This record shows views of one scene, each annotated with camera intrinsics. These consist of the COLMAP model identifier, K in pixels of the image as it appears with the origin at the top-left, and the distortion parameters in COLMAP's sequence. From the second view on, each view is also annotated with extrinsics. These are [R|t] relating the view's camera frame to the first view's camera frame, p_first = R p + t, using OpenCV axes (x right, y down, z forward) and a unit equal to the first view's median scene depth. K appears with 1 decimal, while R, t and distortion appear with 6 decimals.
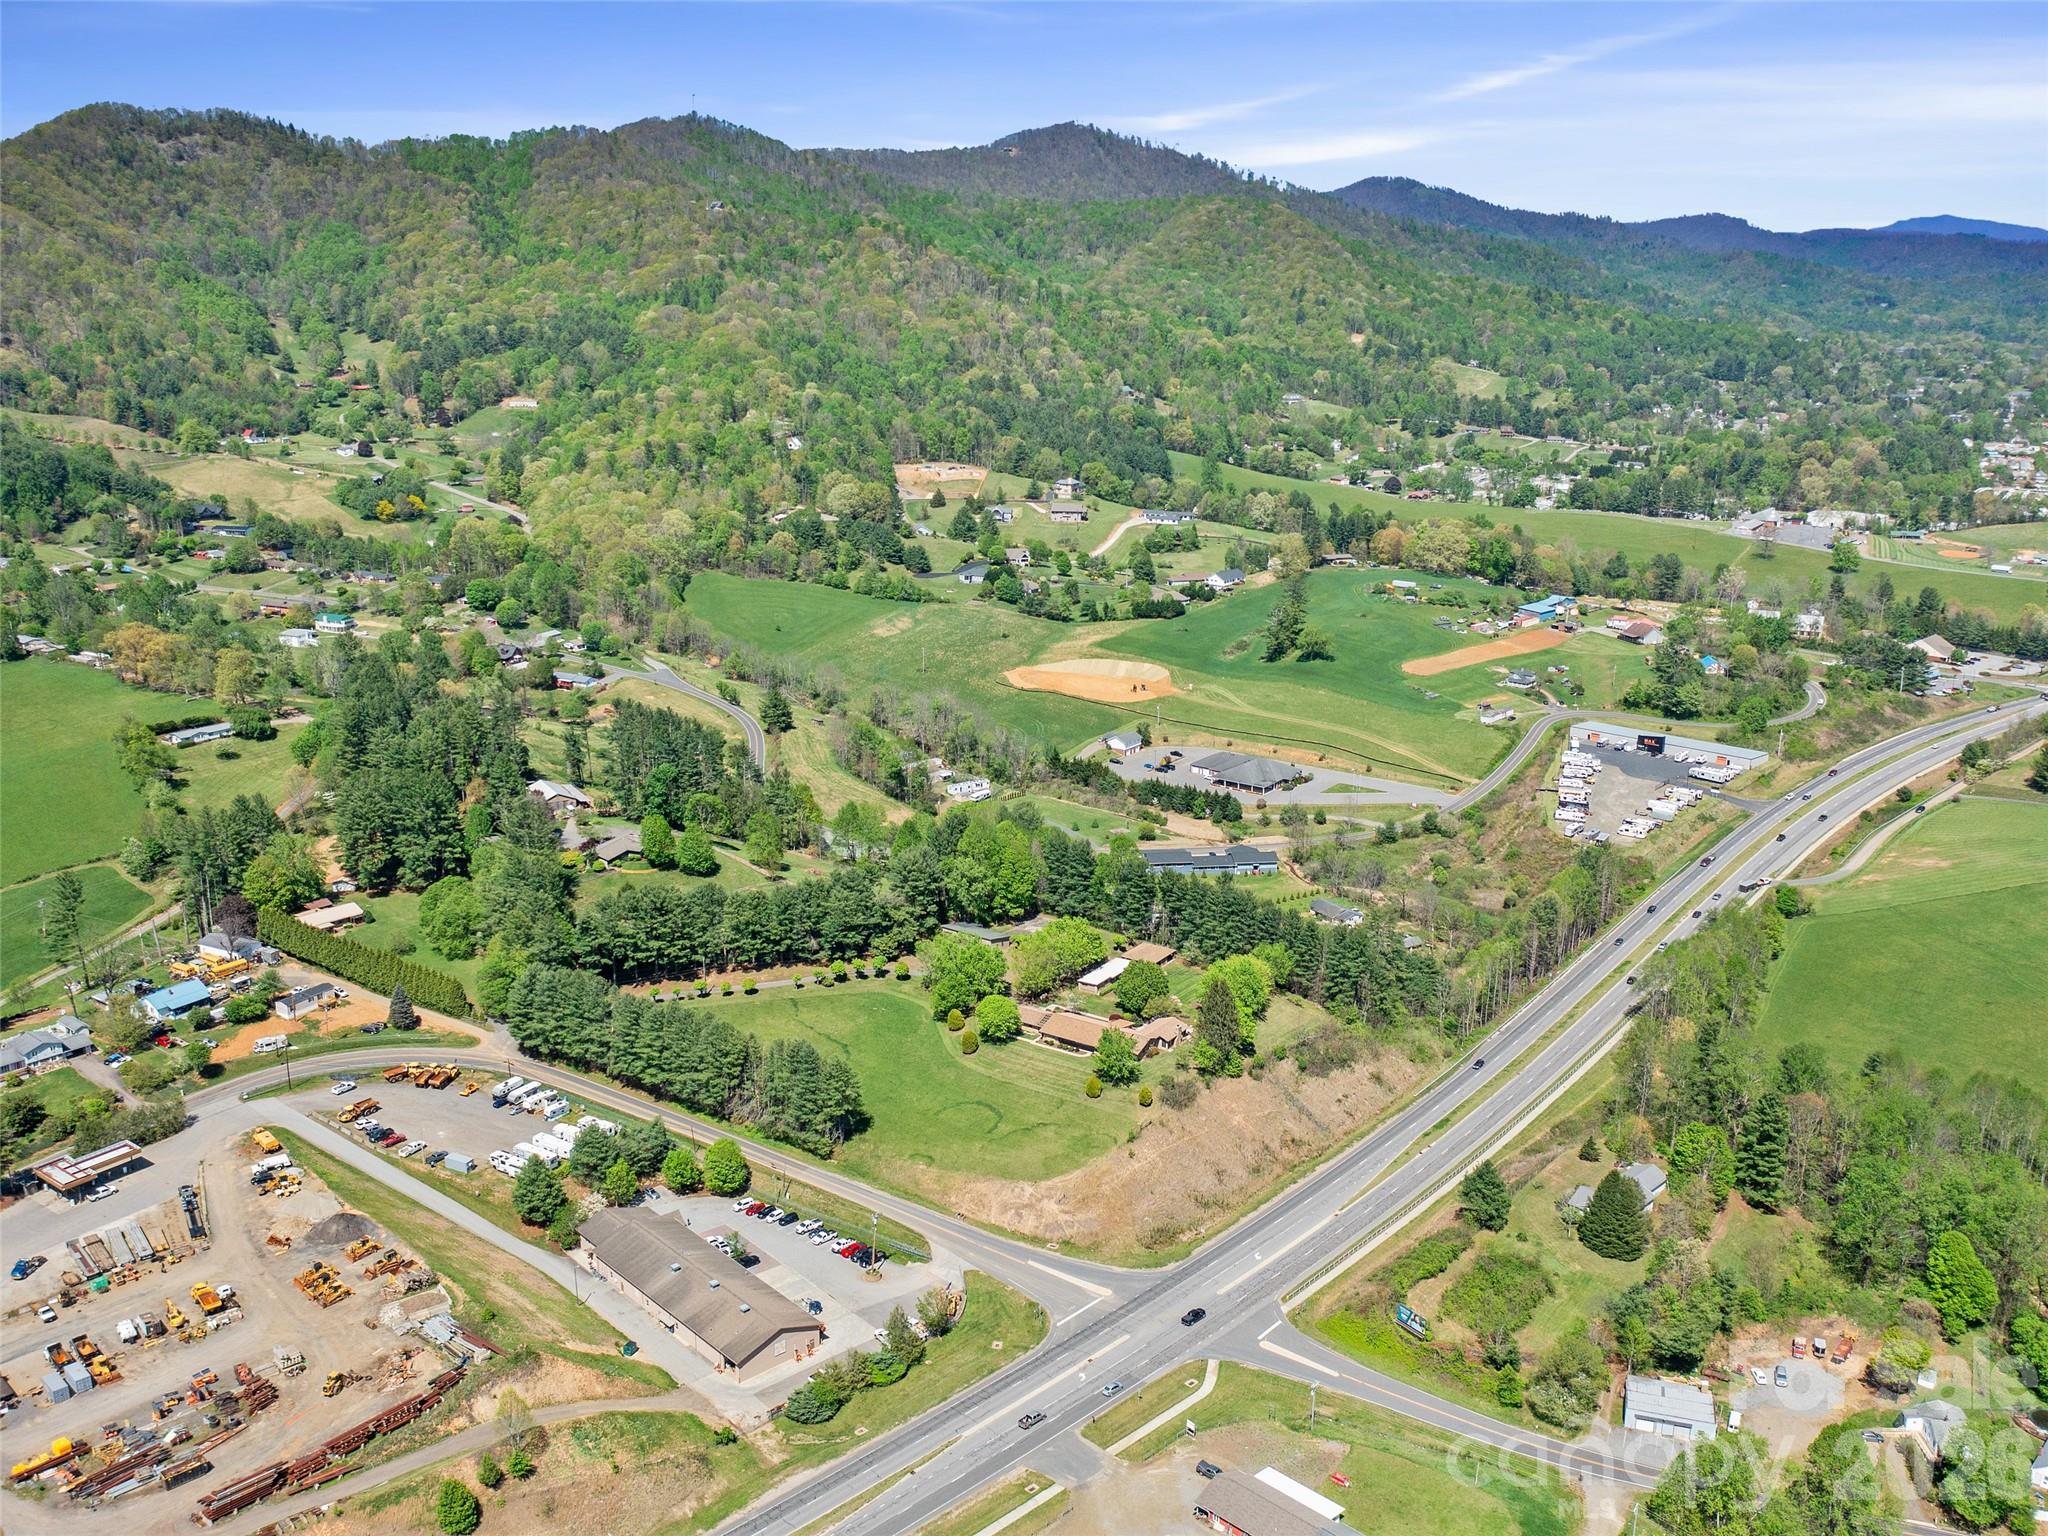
lens RADIAL K [[1796.6, 0, 1022.5], [0, 1796.6, 771.9], [0, 0, 1]] dist [-0.007707, 0.005165]
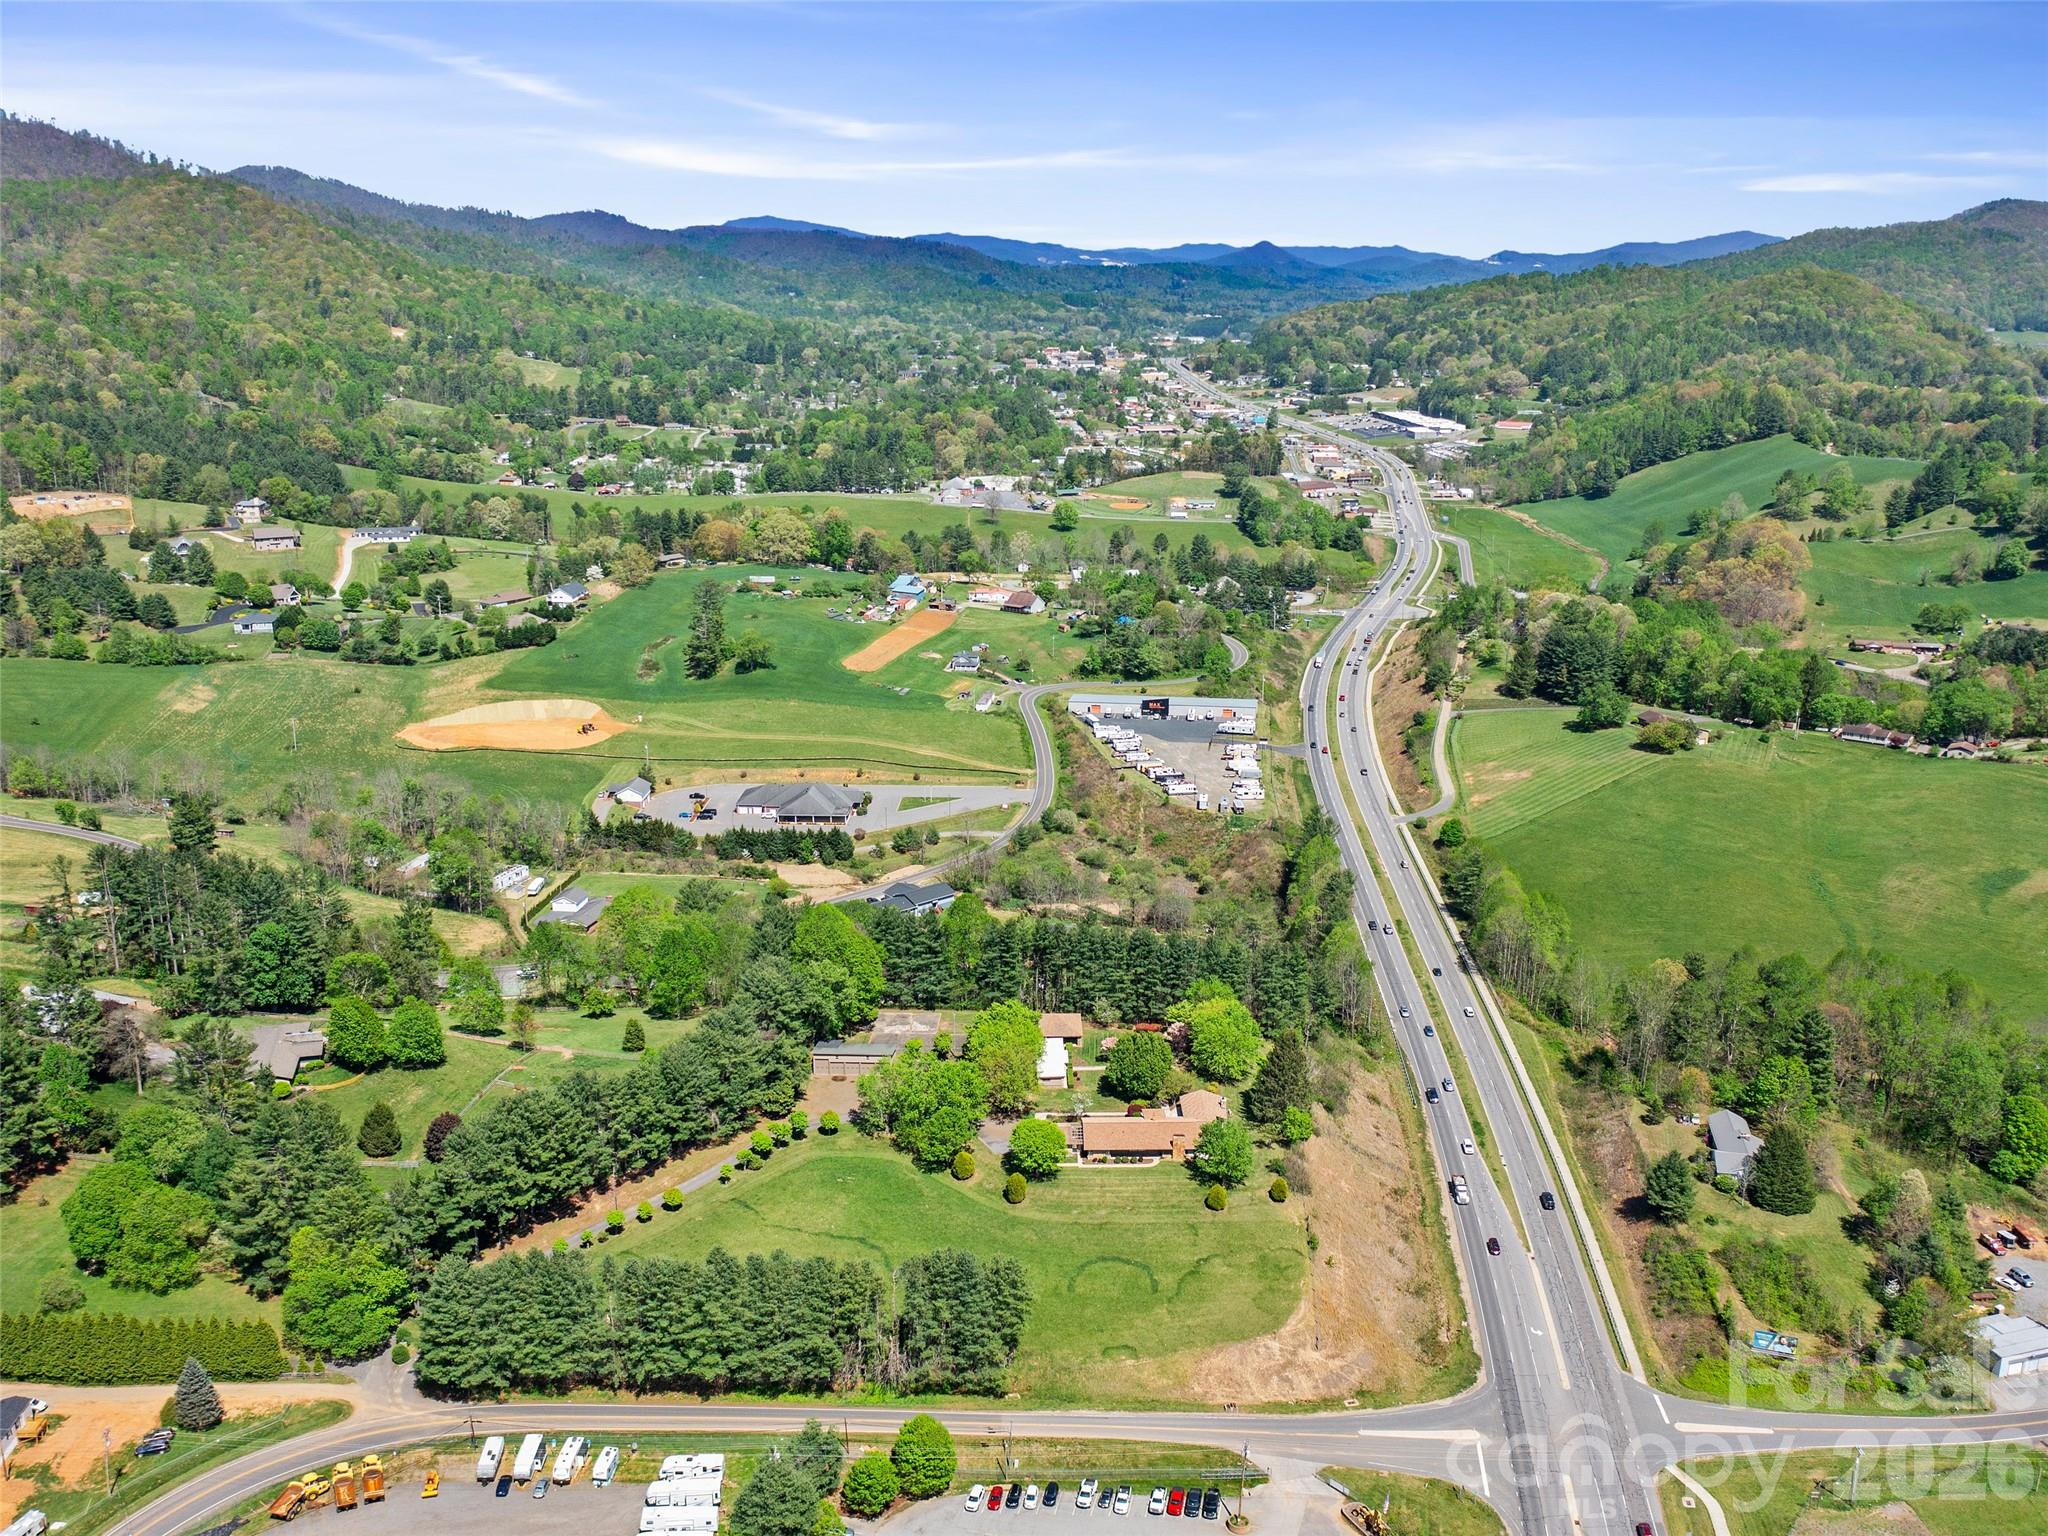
lens RADIAL K [[1796.6, 0, 1024.1], [0, 1796.6, 763.8], [0, 0, 1]] dist [-0.007707, 0.005165]
pose [[0.825268, -0.154725, 0.543132, -0.189225], [0.156431, 0.986735, 0.043407, -0.028890], [-0.542643, 0.049140, 0.838524, 0.149998]]
